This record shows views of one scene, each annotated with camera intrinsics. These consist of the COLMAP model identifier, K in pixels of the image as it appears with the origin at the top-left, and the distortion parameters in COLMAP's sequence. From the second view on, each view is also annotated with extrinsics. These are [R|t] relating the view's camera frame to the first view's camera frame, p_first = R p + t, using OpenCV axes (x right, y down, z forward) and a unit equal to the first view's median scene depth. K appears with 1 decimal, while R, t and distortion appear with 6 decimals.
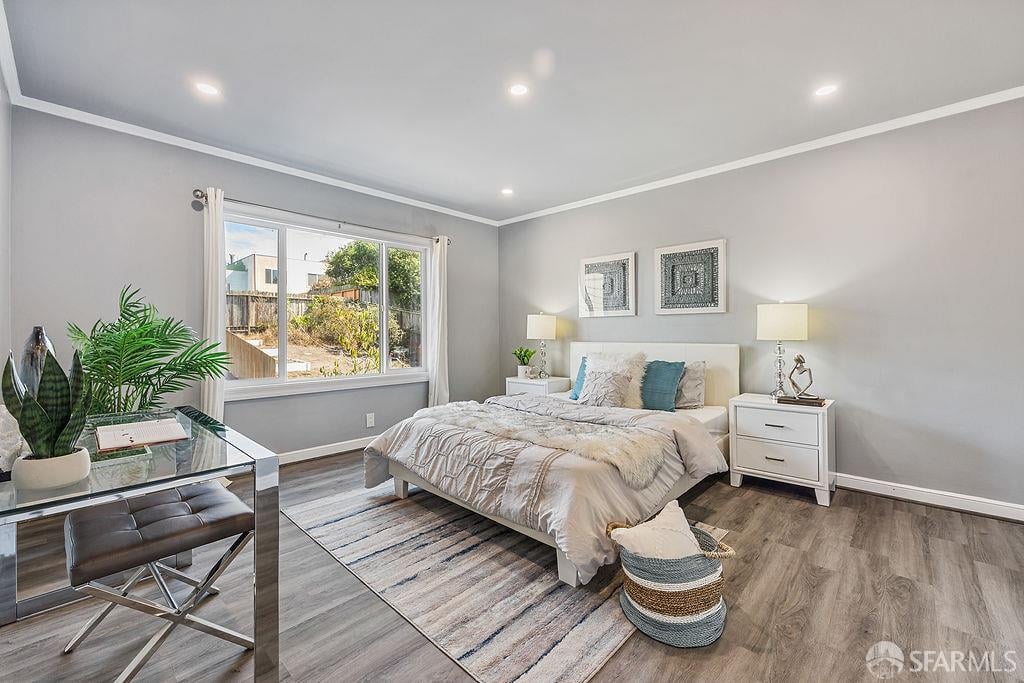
lens RADIAL K [[419.7, 0, 514.4], [0, 419.7, 338.7], [0, 0, 1]] dist [-0.000258, 0.000100]
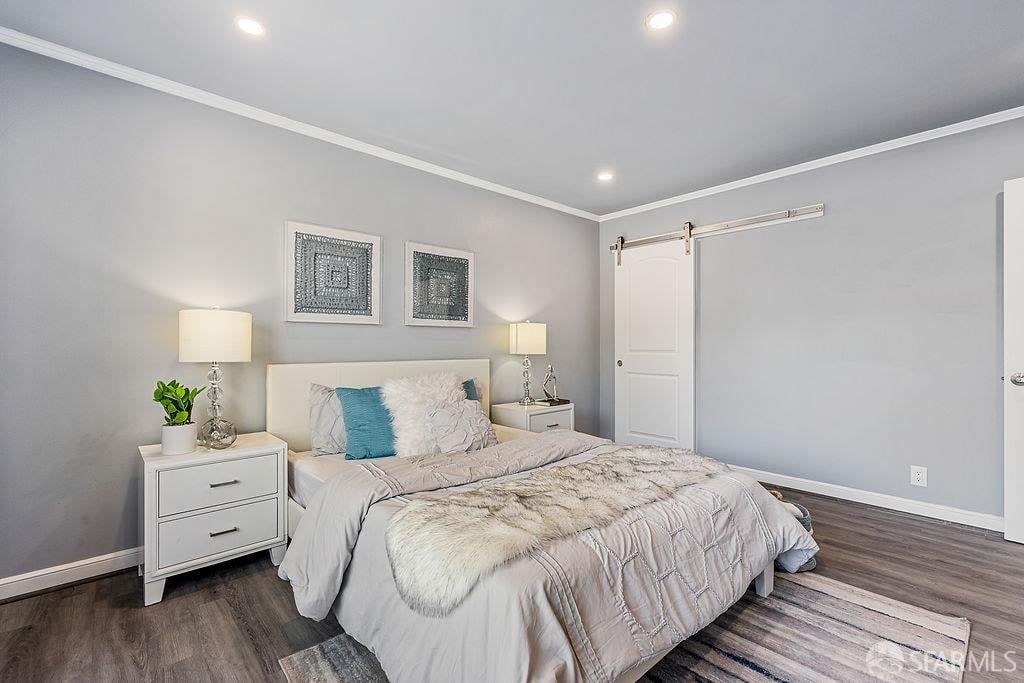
lens RADIAL K [[453.2, 0, 512.0], [0, 453.2, 341.5], [0, 0, 1]] dist [-0.001022, -0.000049]
pose [[0.076888, 0.004379, 0.997030, -0.498712], [0.008098, 0.999955, -0.005017, -0.020284], [-0.997007, 0.008460, 0.076849, 0.738823]]
